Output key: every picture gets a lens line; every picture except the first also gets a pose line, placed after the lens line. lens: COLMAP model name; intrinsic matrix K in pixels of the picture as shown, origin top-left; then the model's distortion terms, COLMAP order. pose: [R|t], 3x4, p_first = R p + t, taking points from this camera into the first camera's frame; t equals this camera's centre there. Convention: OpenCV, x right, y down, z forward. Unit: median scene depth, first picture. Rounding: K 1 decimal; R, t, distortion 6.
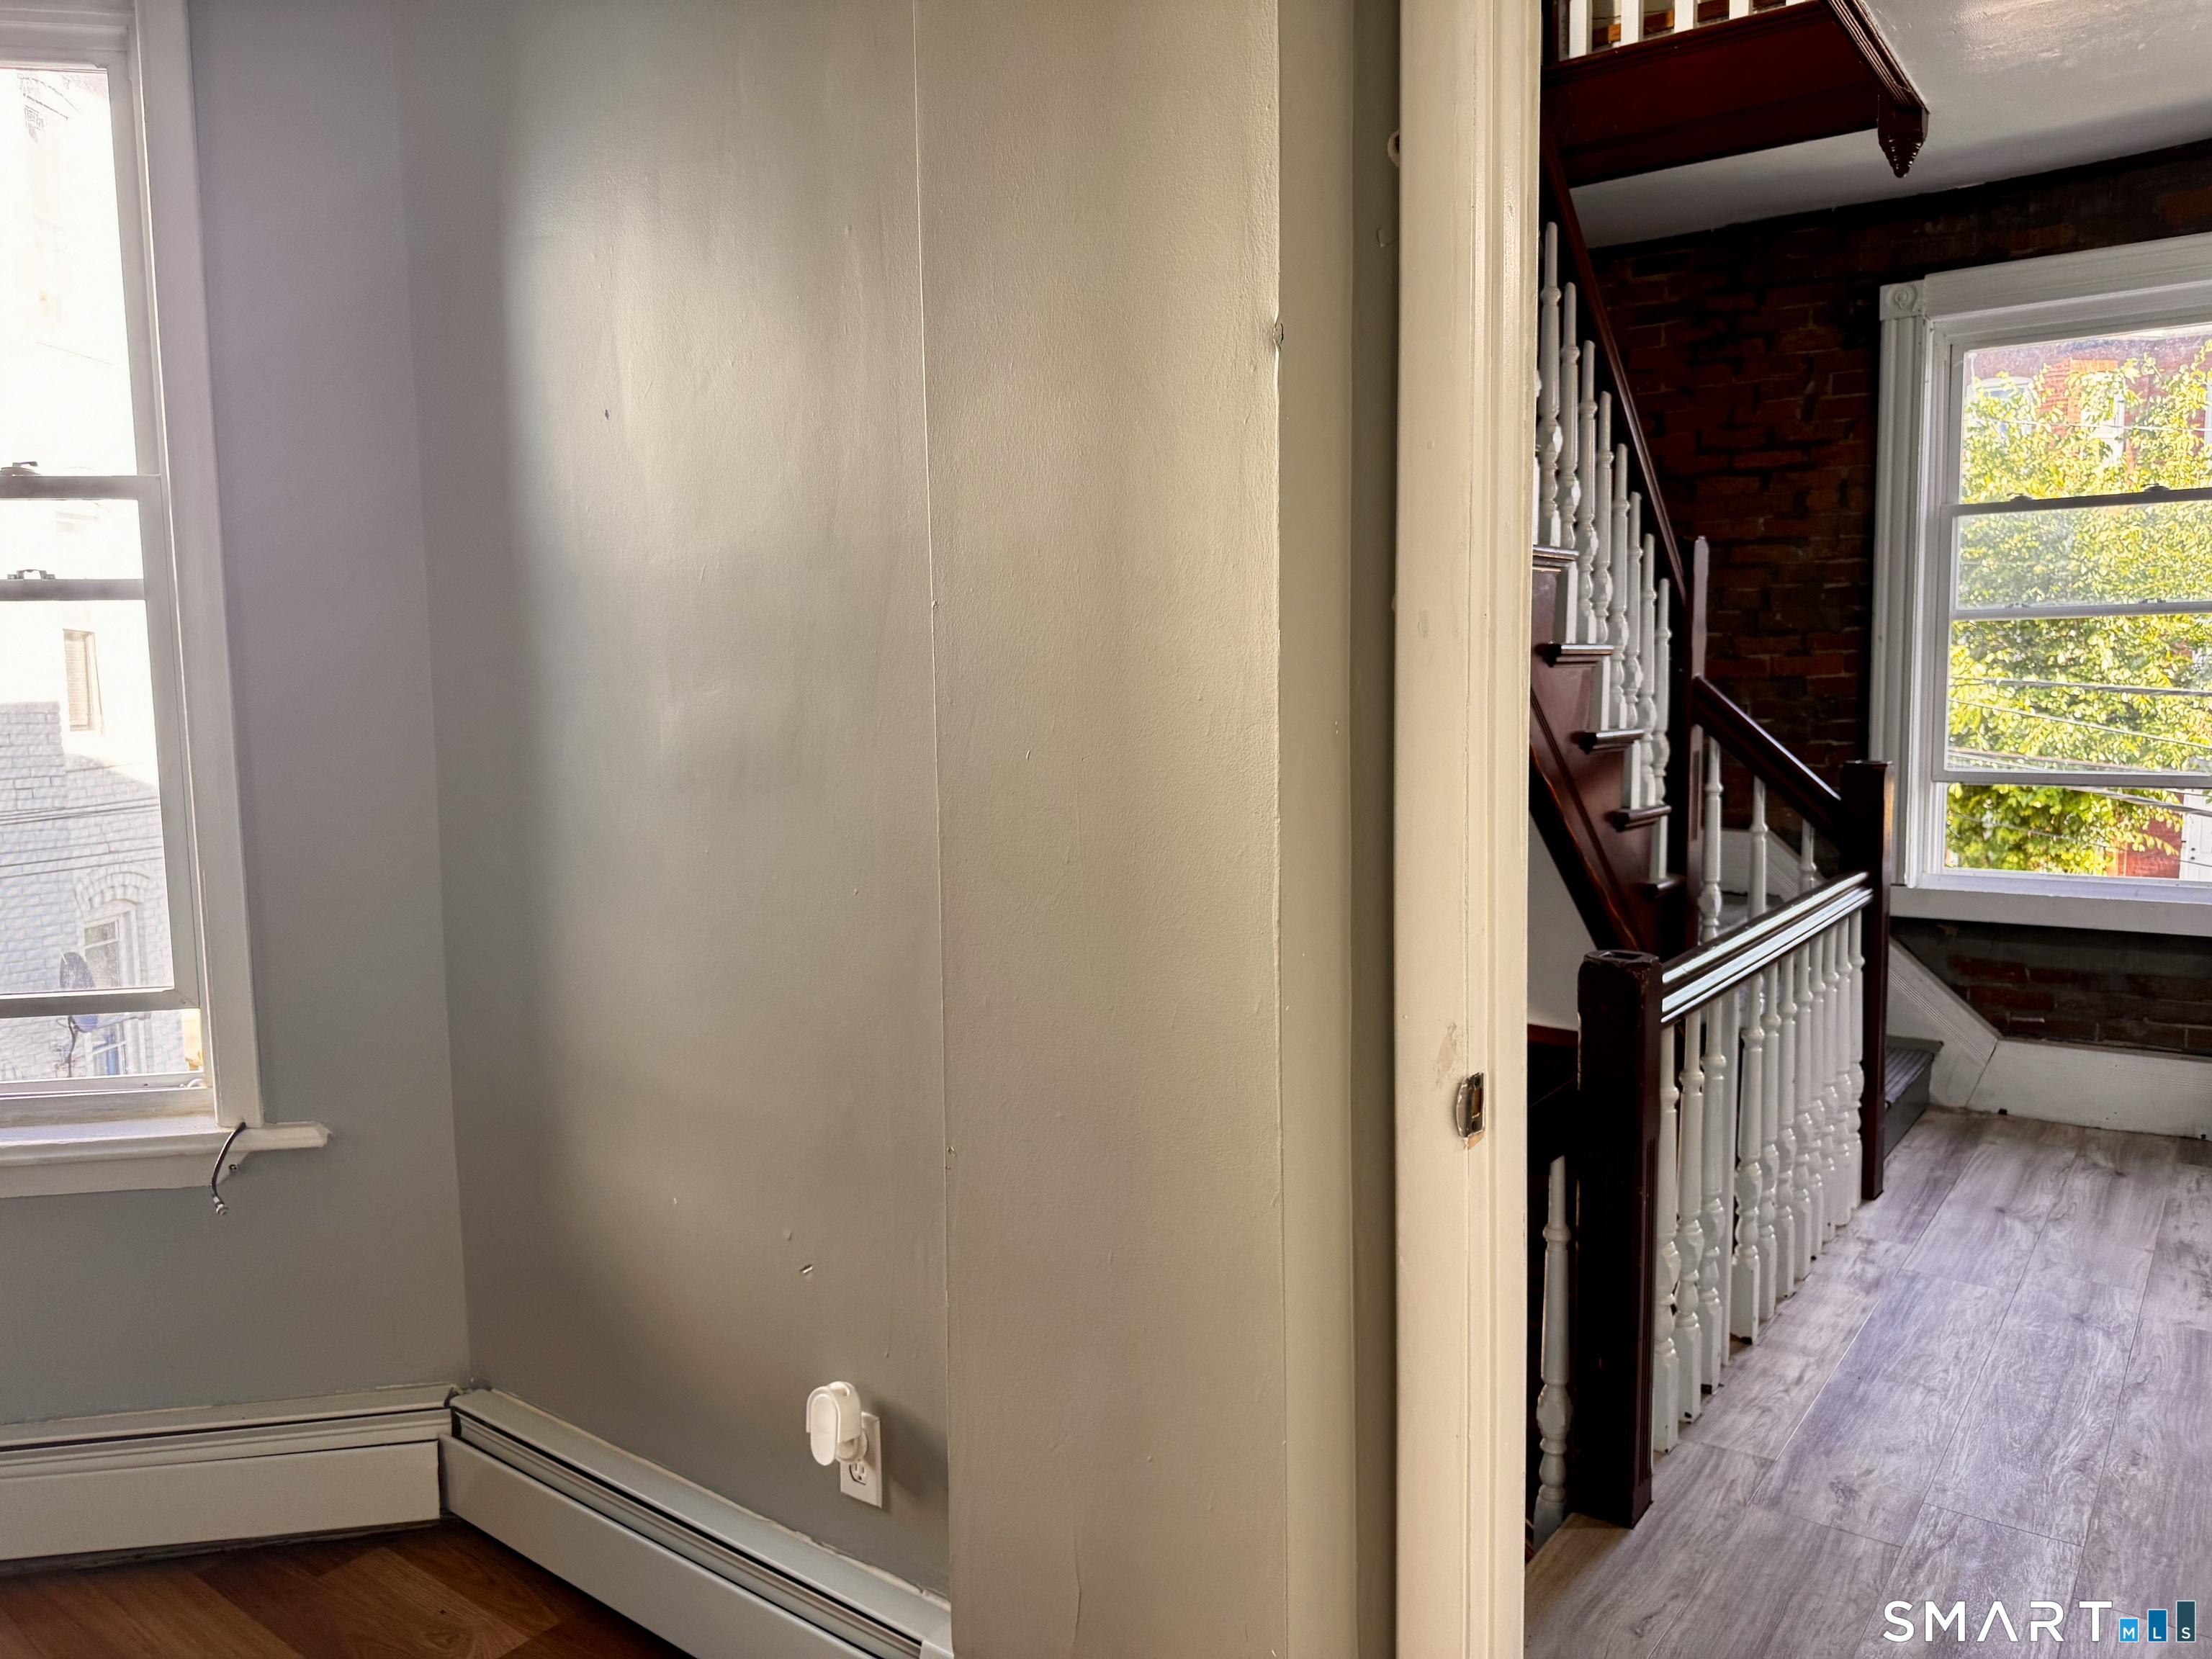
lens RADIAL K [[1560.2, 0, 1113.5], [0, 1560.2, 830.2], [0, 0, 1]] dist [0.008166, 0.000473]
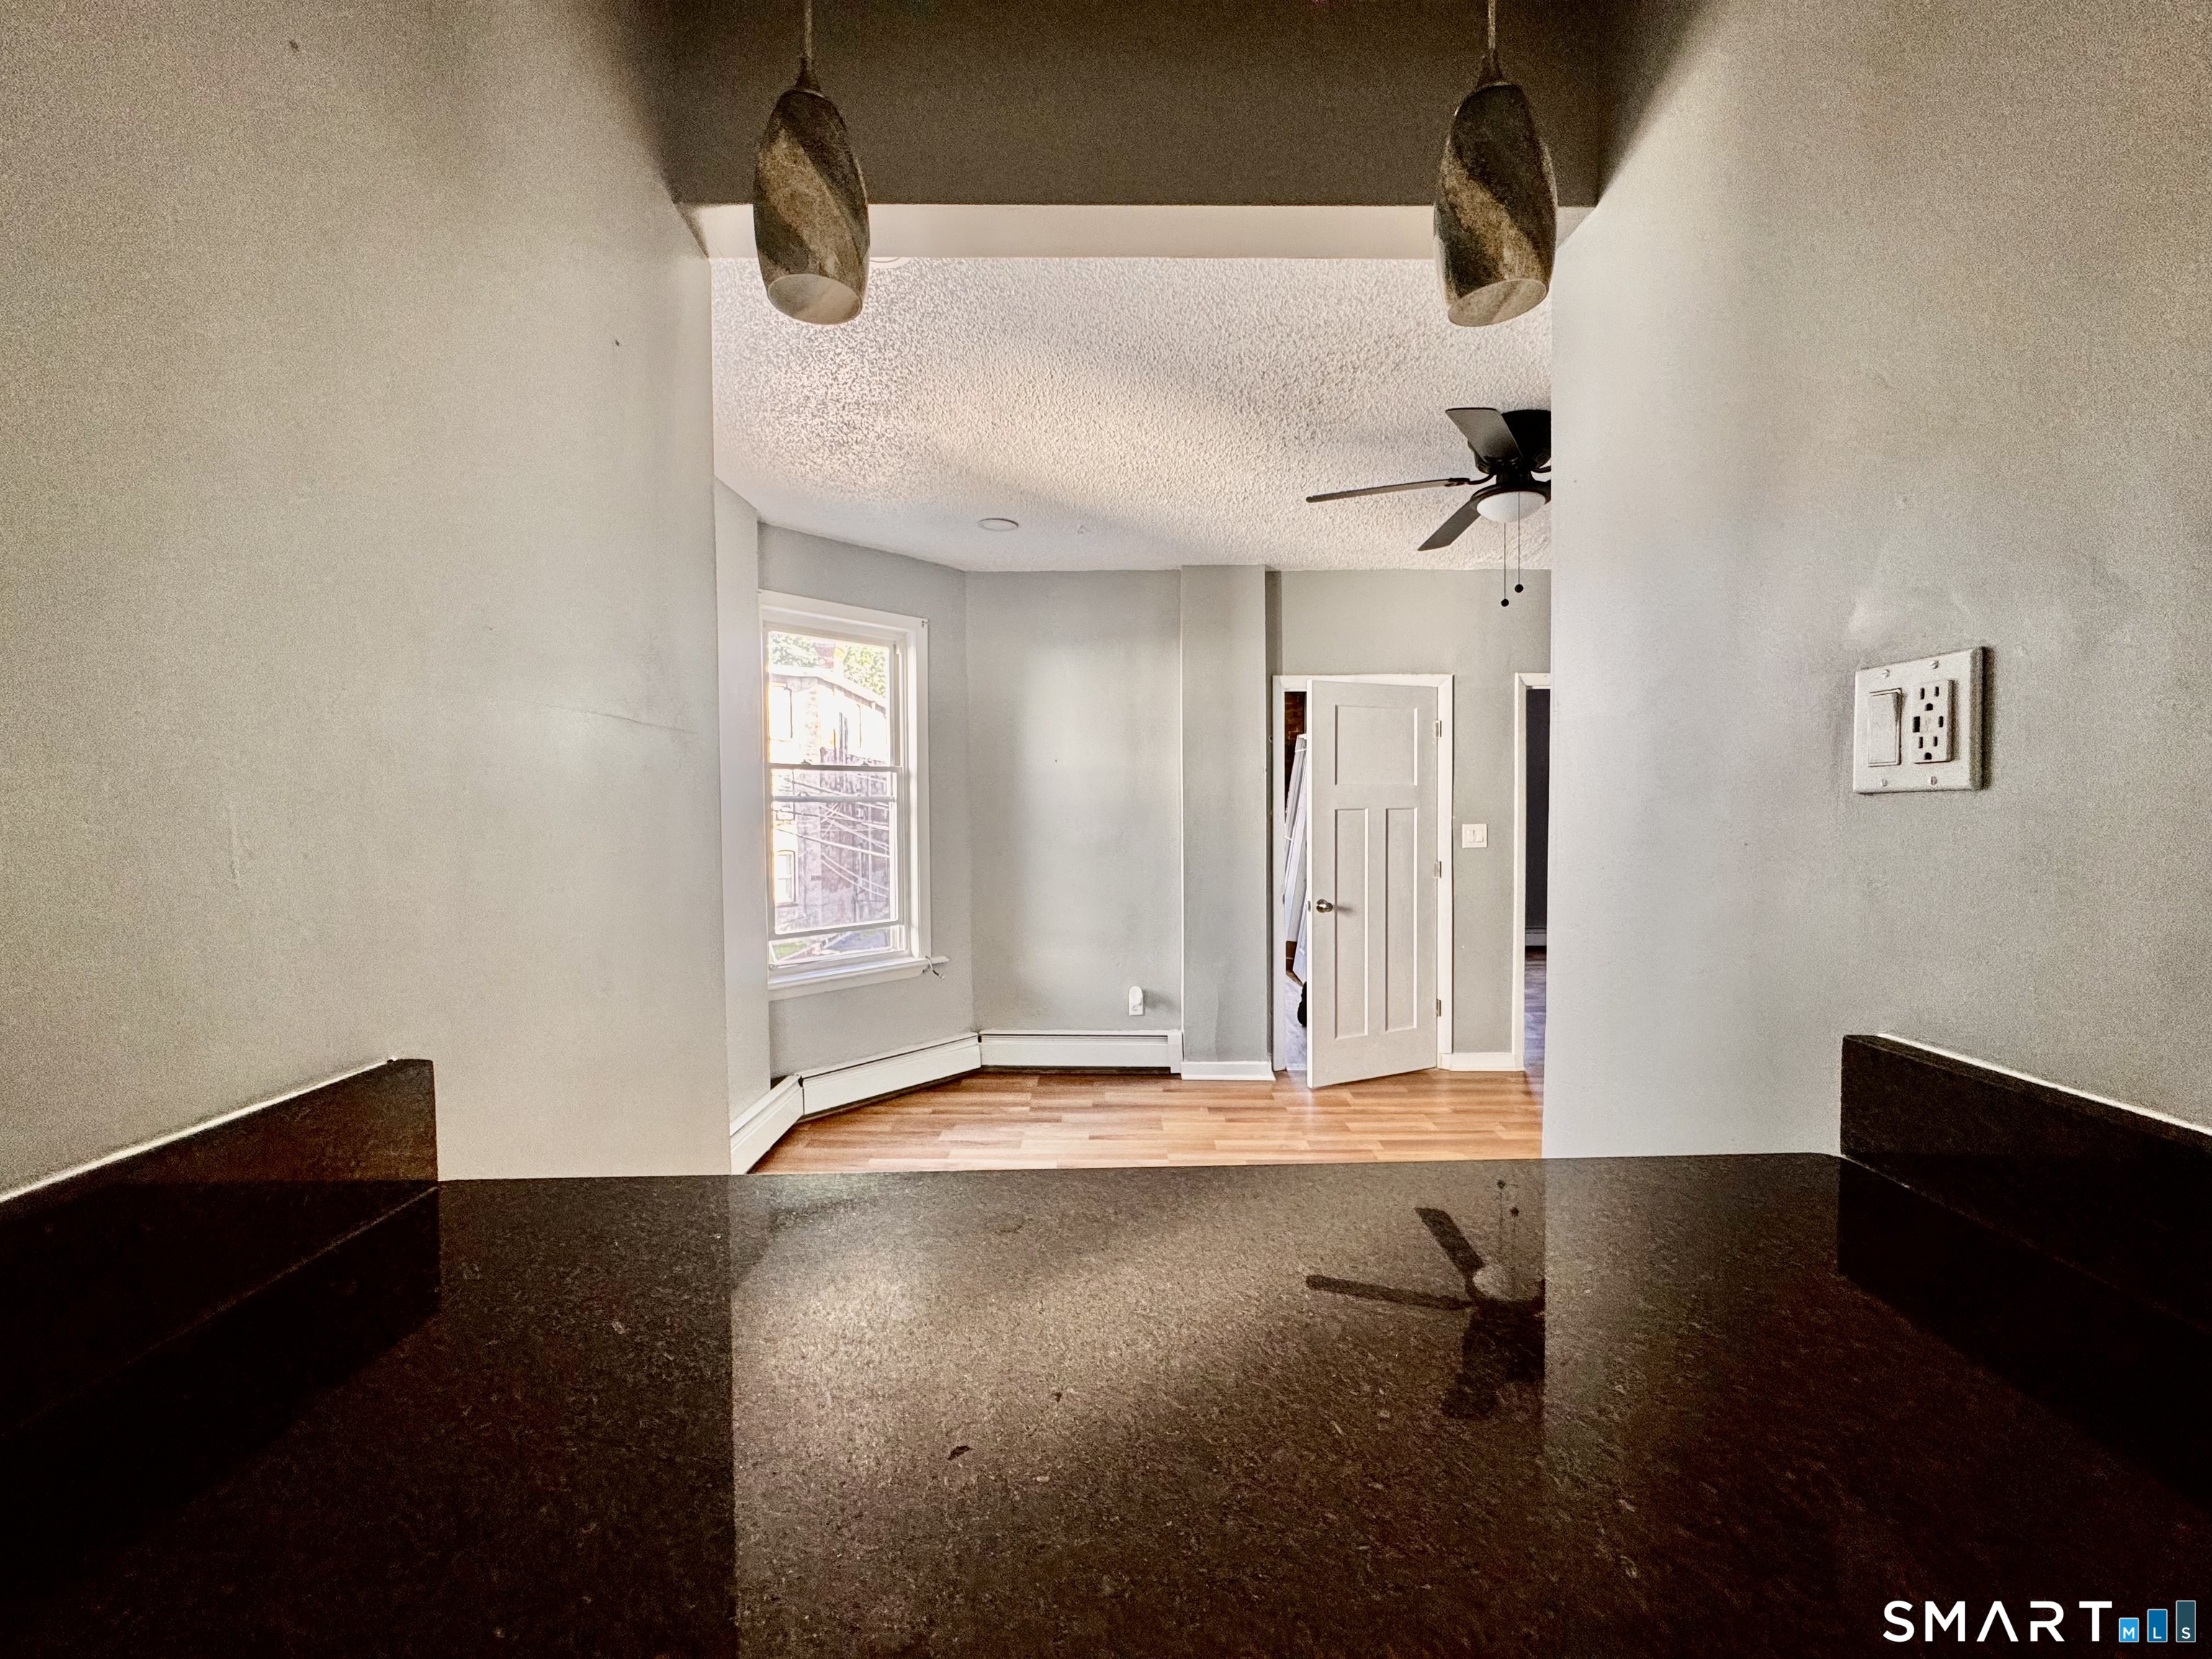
lens RADIAL K [[885.0, 0, 1108.4], [0, 885.0, 834.3], [0, 0, 1]] dist [-0.004993, 0.000211]
pose [[0.812131, -0.019563, 0.583147, -1.375062], [0.054919, 0.997564, -0.043018, 0.025931], [-0.580885, 0.066962, 0.811227, -0.816065]]
